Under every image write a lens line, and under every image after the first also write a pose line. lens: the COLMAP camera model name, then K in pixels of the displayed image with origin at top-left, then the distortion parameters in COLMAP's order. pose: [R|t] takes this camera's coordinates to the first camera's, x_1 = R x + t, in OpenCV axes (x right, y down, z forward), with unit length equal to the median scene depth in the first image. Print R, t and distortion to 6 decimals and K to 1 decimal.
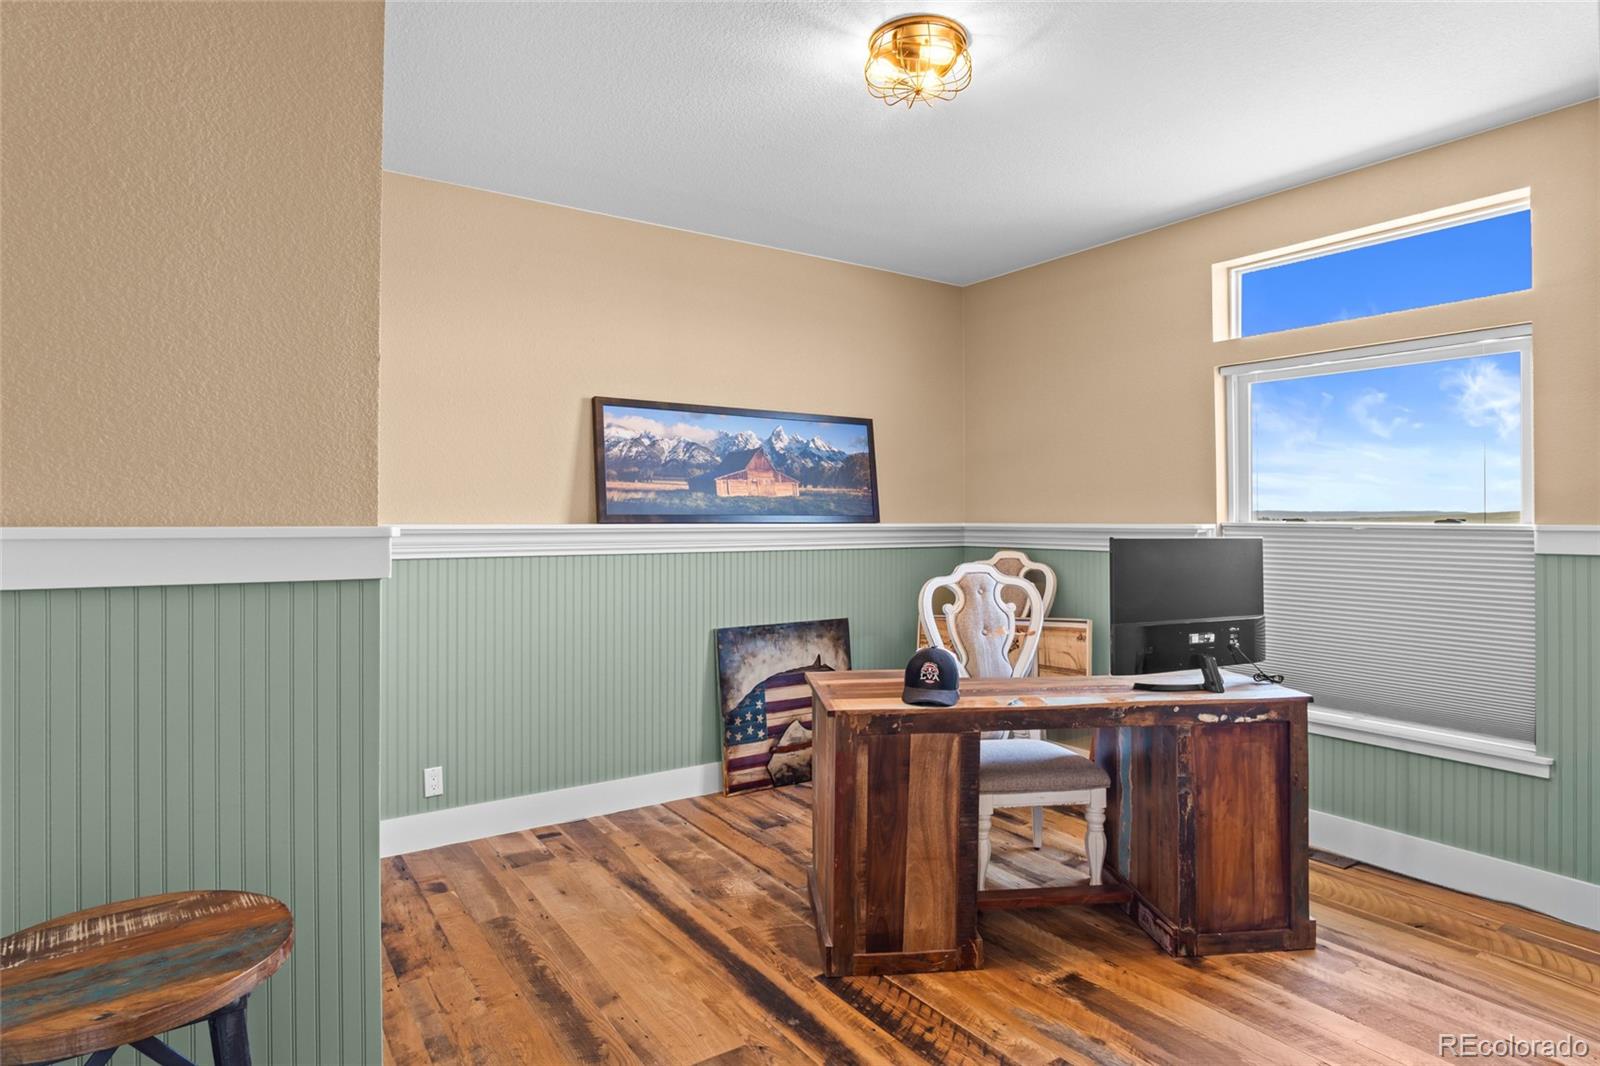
lens RADIAL K [[875.2, 0, 790.6], [0, 875.2, 504.2], [0, 0, 1]] dist [-0.031832, 0.006118]
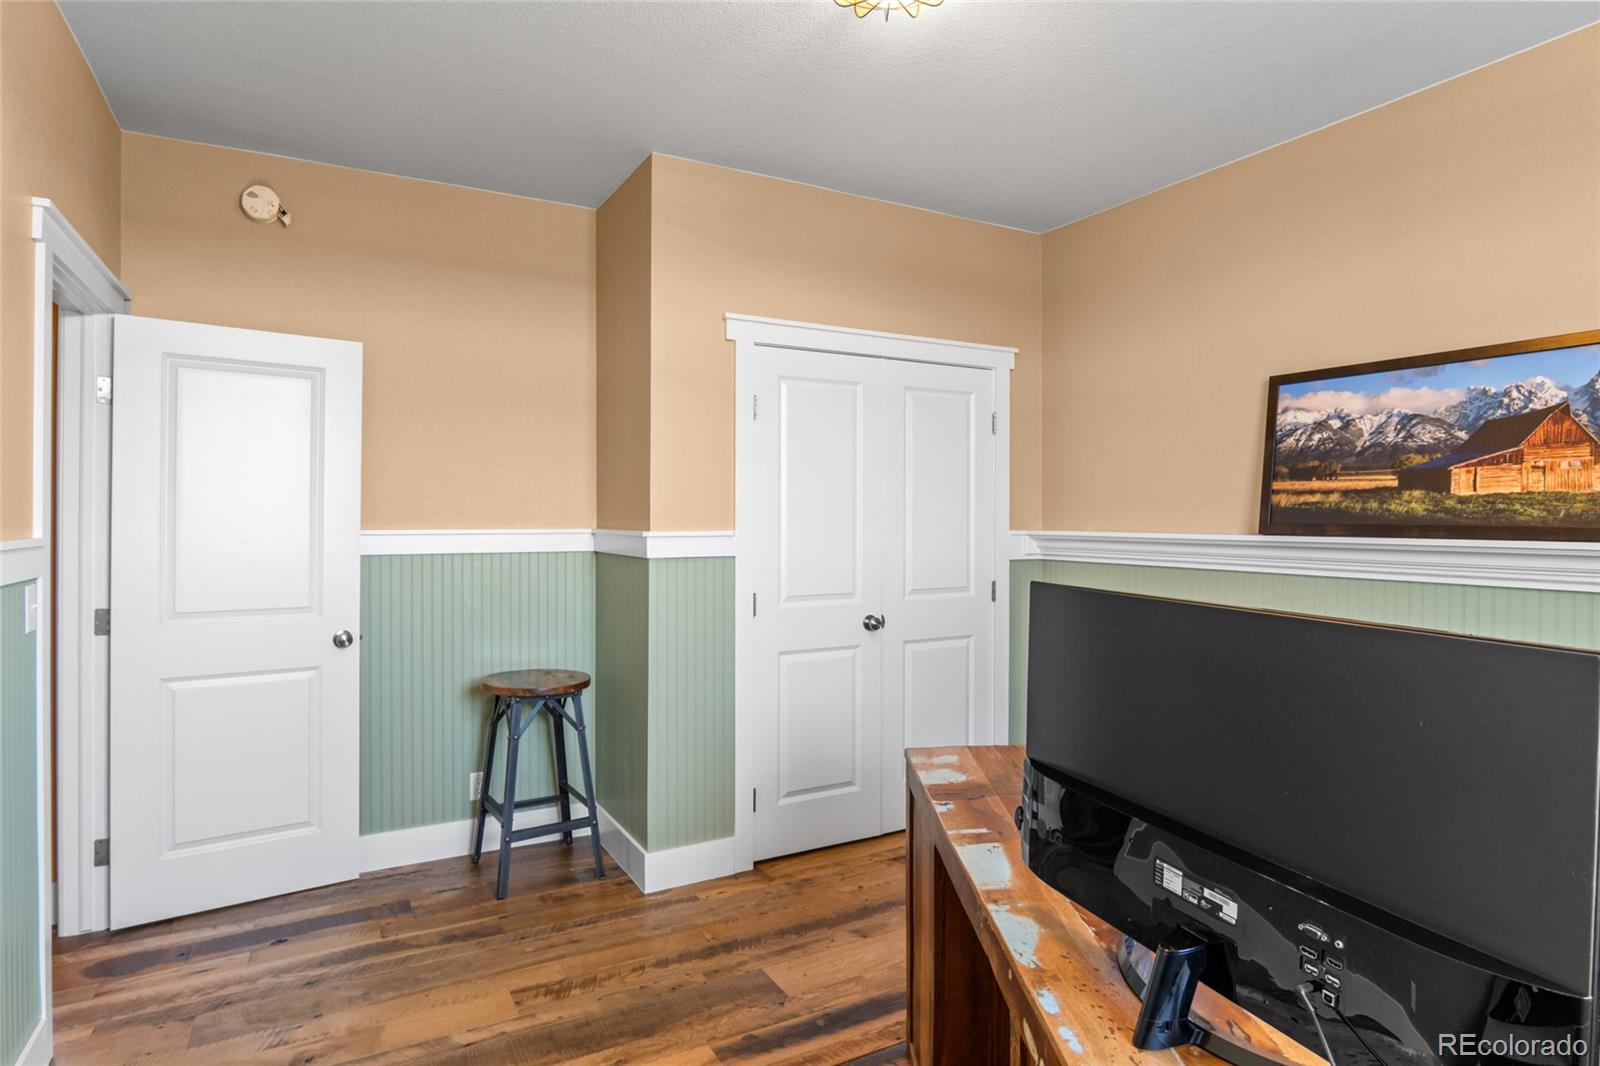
lens RADIAL K [[875.2, 0, 804.6], [0, 875.2, 523.9], [0, 0, 1]] dist [-0.031832, 0.006118]
pose [[-0.081843, 0.006947, -0.996621, 0.582962], [0.013385, 0.999893, 0.005870, 0.001604], [0.996555, -0.012860, -0.081927, 0.612223]]
